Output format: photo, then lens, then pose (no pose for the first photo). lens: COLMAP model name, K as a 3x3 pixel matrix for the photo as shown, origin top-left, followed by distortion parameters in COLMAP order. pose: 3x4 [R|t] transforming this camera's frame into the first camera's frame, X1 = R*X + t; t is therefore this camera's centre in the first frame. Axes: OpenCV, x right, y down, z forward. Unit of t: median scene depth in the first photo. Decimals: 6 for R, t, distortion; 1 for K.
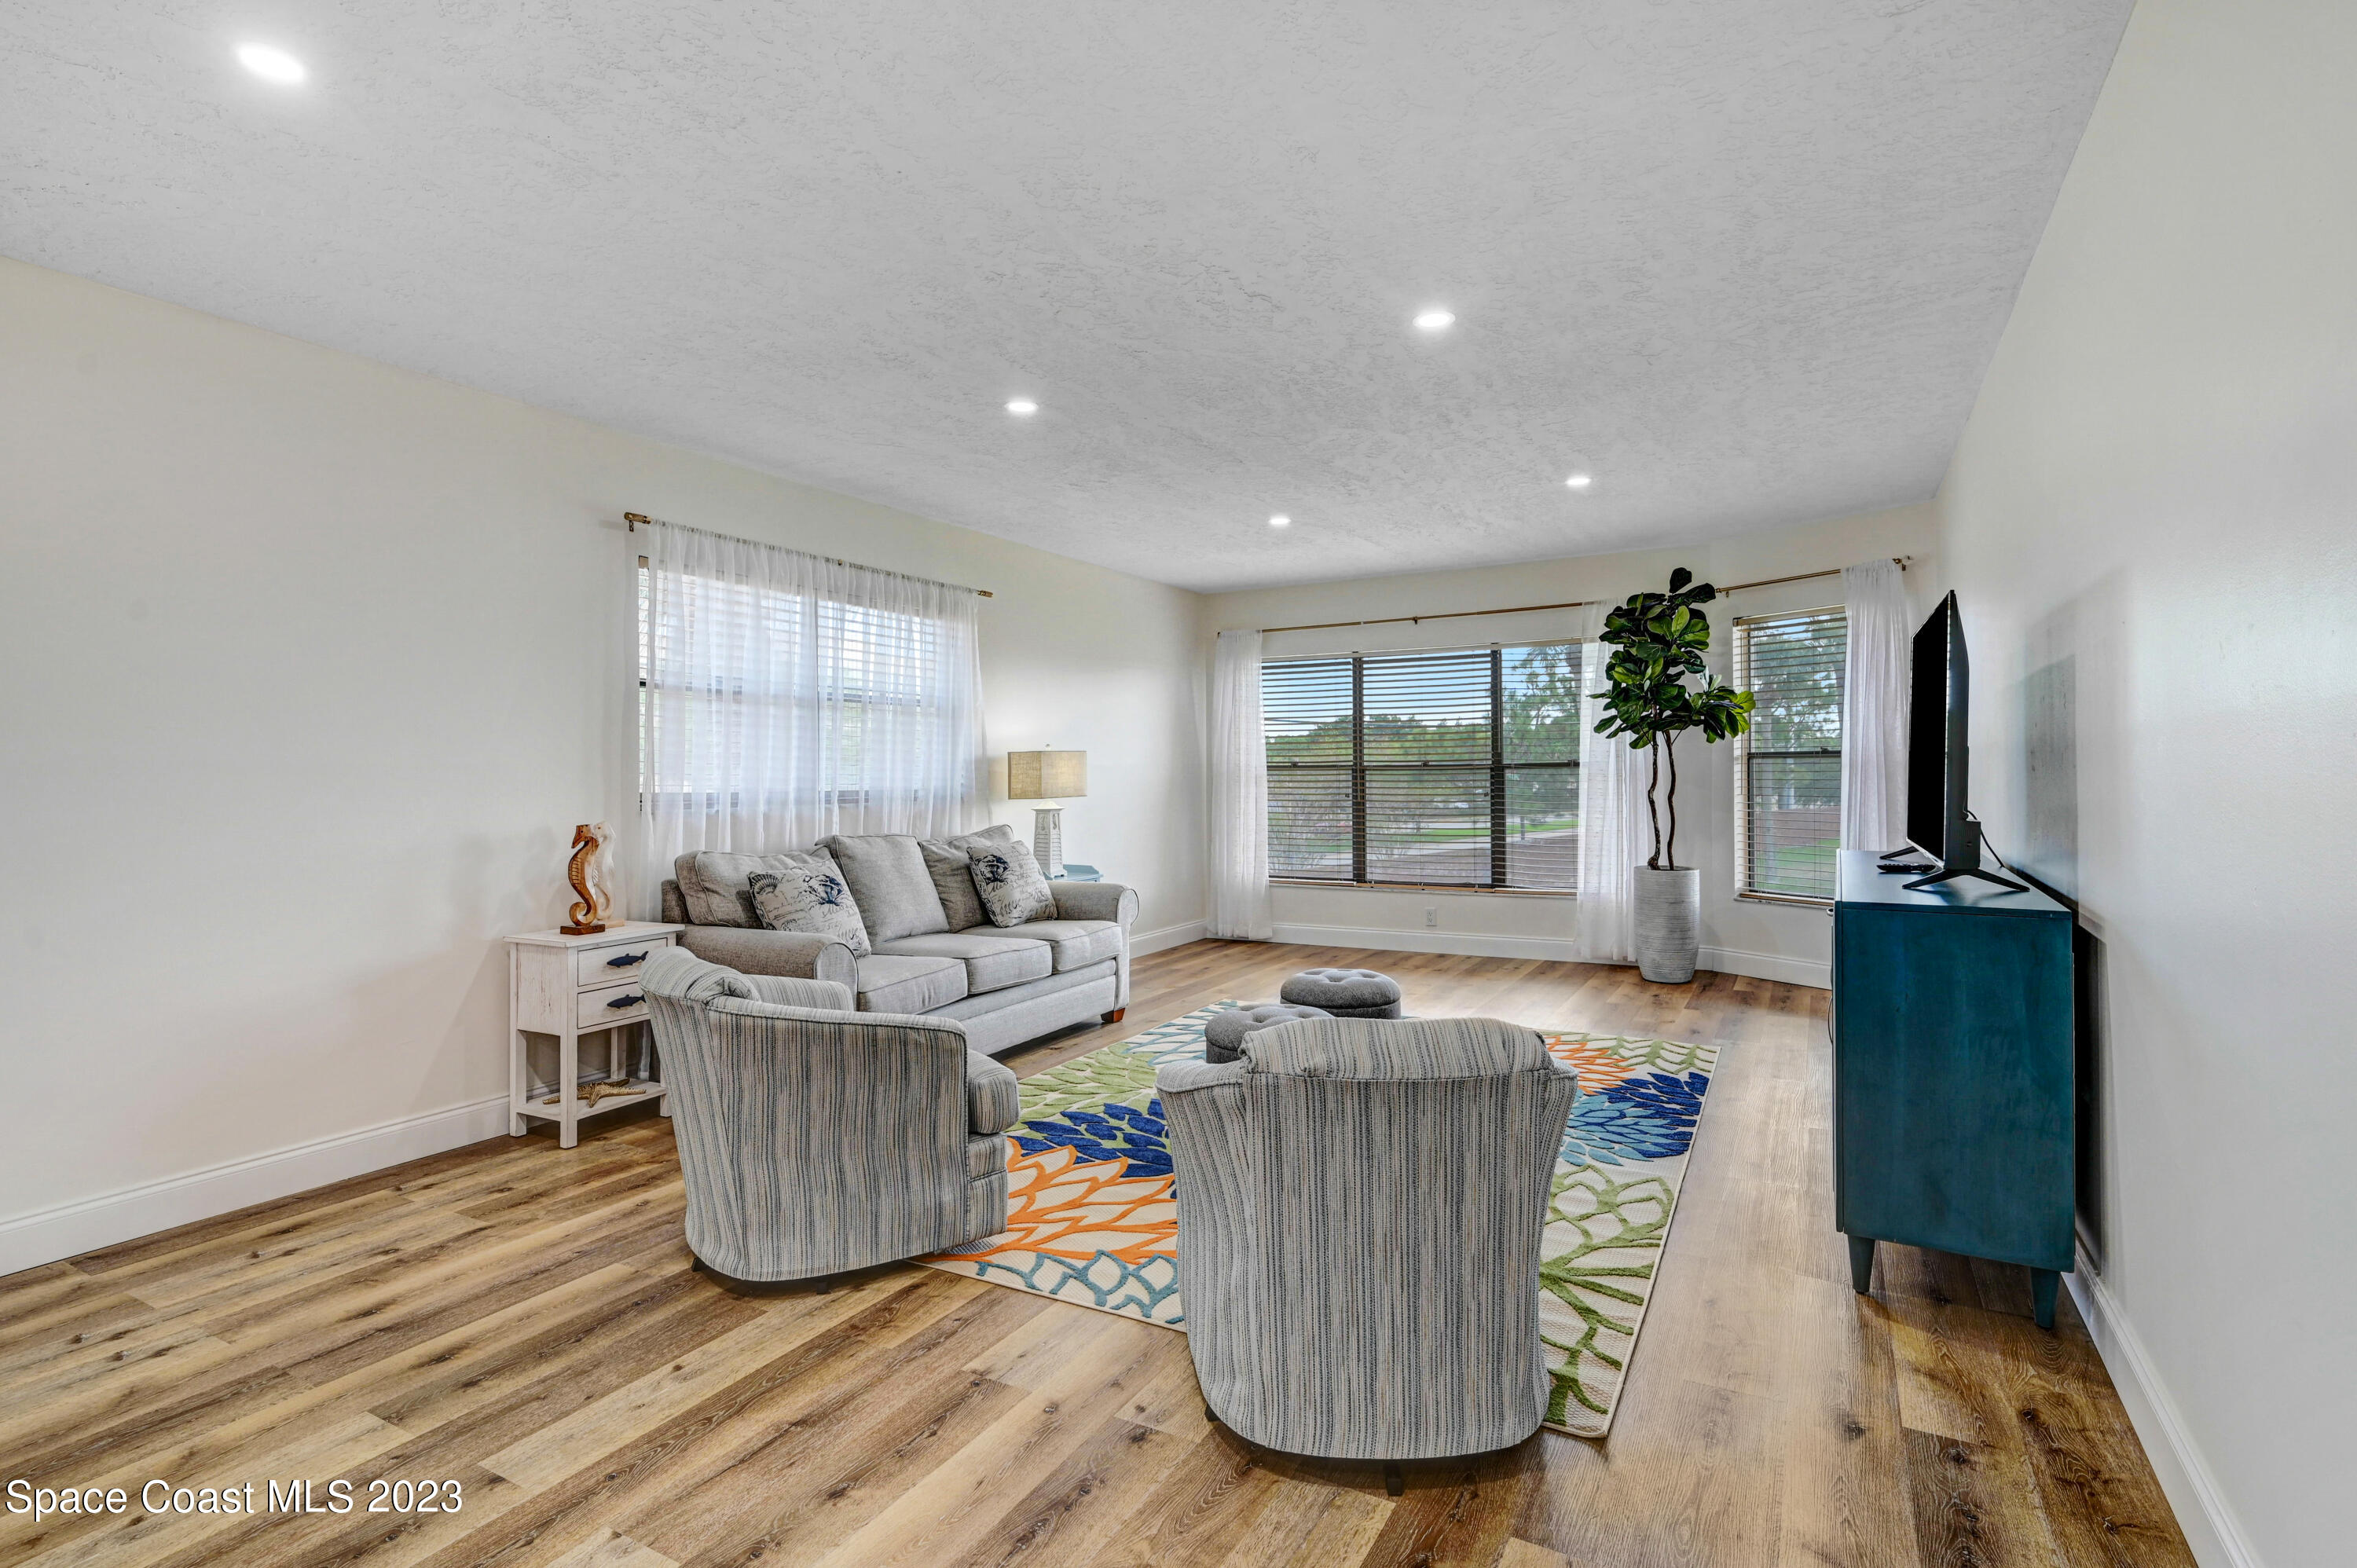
lens RADIAL K [[1112.2, 0, 1303.0], [0, 1112.2, 789.0], [0, 0, 1]] dist [0.001710, 0.000144]
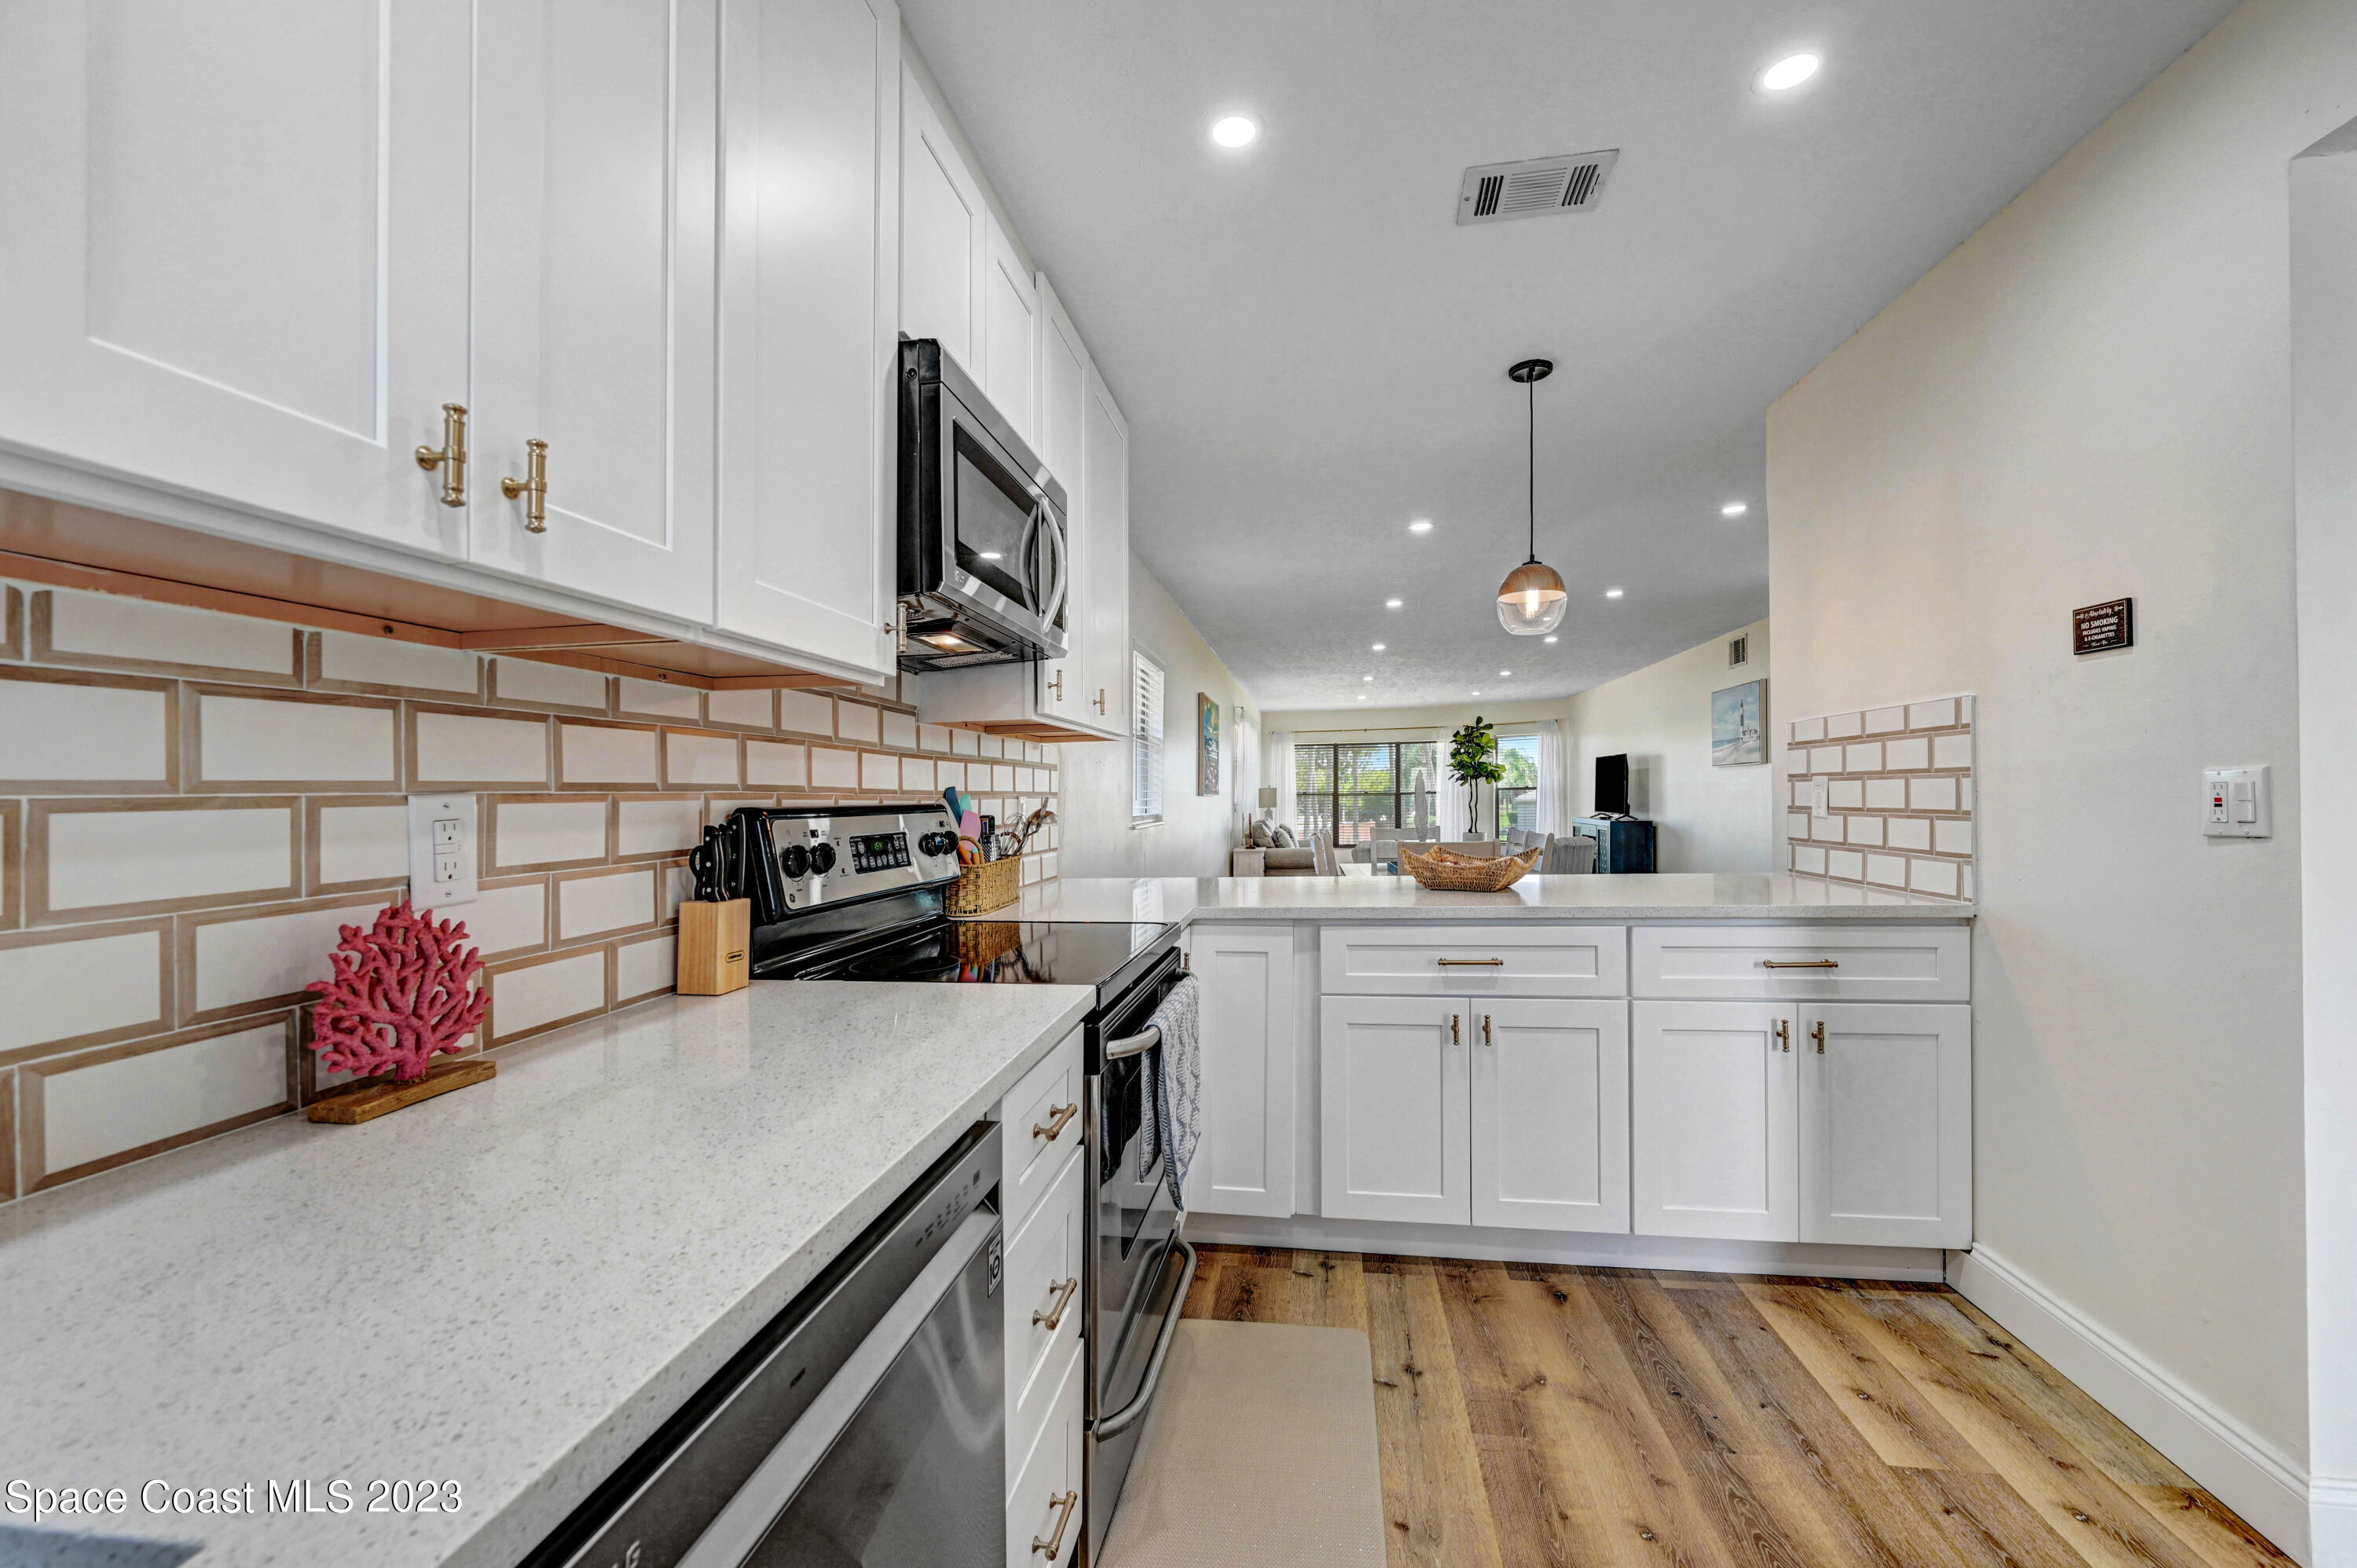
lens RADIAL K [[908.5, 0, 1221.4], [0, 908.5, 782.5], [0, 0, 1]] dist [-0.001244, -0.000089]
pose [[0.951985, 0.001372, 0.306141, -1.395599], [0.009704, 0.999352, -0.034652, 0.035436], [-0.305991, 0.035959, 0.951355, -1.309117]]
